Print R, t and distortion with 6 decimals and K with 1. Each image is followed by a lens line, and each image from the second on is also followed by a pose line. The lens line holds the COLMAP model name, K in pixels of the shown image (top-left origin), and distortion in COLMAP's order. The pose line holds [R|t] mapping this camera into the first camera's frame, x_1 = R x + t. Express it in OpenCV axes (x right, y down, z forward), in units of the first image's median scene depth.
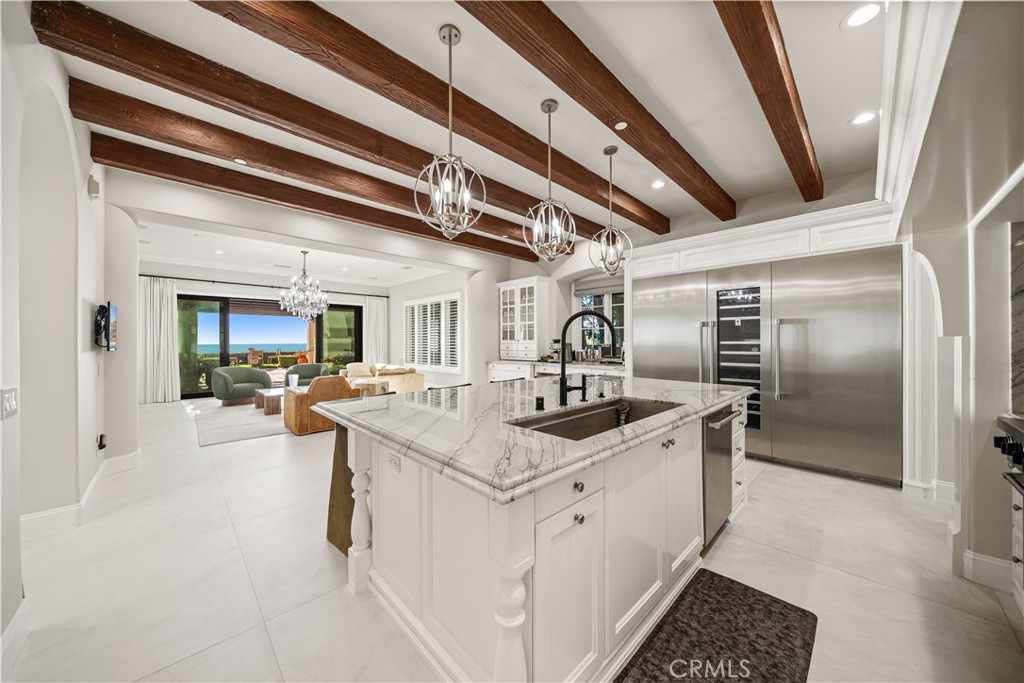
lens RADIAL K [[347.6, 0, 513.9], [0, 347.6, 337.0], [0, 0, 1]] dist [-0.006779, -0.000063]
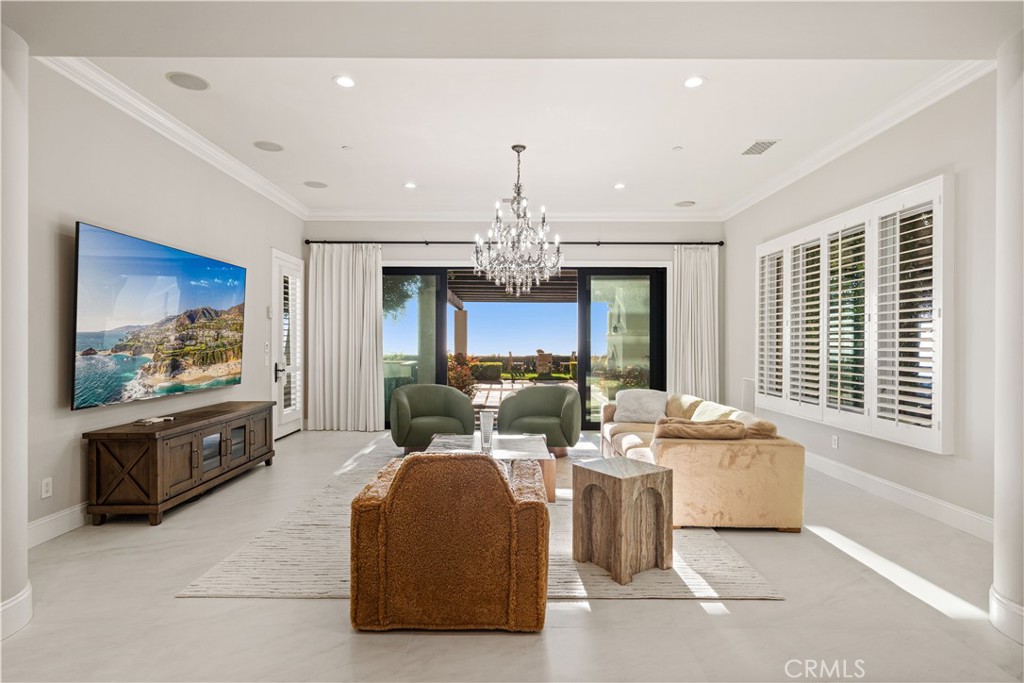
lens RADIAL K [[528.1, 0, 512.6], [0, 528.1, 342.4], [0, 0, 1]] dist [0.028925, 0.000389]
pose [[0.711661, 0.006609, -0.702492, -0.085516], [0.003767, 0.999905, 0.013224, 0.004140], [0.702512, -0.012058, 0.711569, 0.379875]]
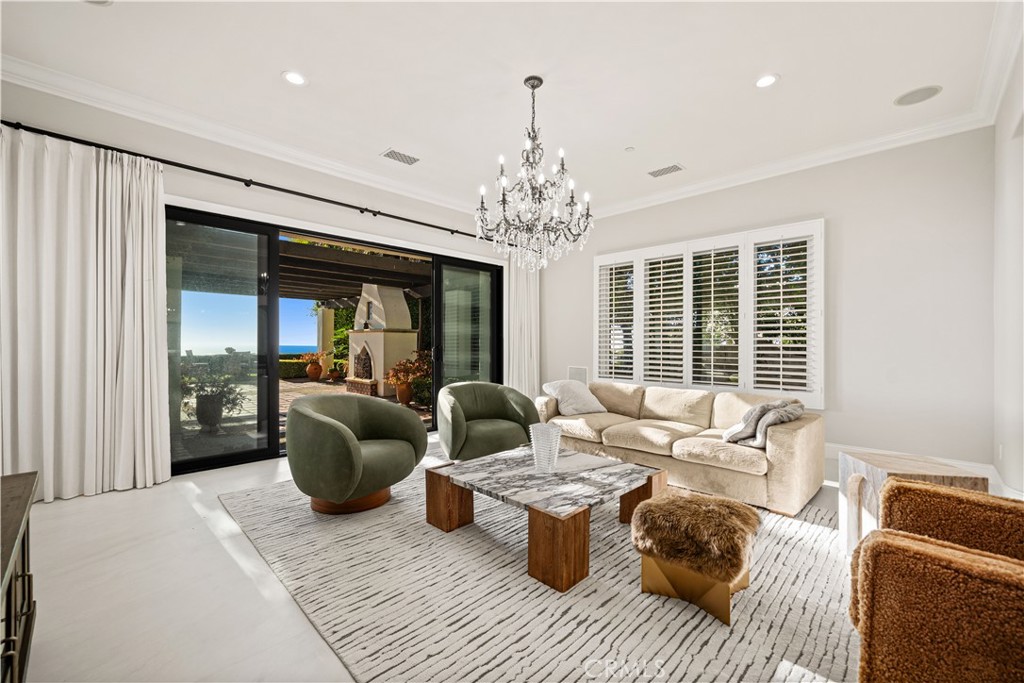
lens RADIAL K [[418.7, 0, 509.4], [0, 418.7, 340.4], [0, 0, 1]] dist [0.002719, 0.000344]
pose [[0.999960, 0.003979, 0.008062, -0.492516], [-0.004062, 0.999938, 0.010392, 0.015642], [-0.008020, -0.010424, 0.999914, 0.437749]]
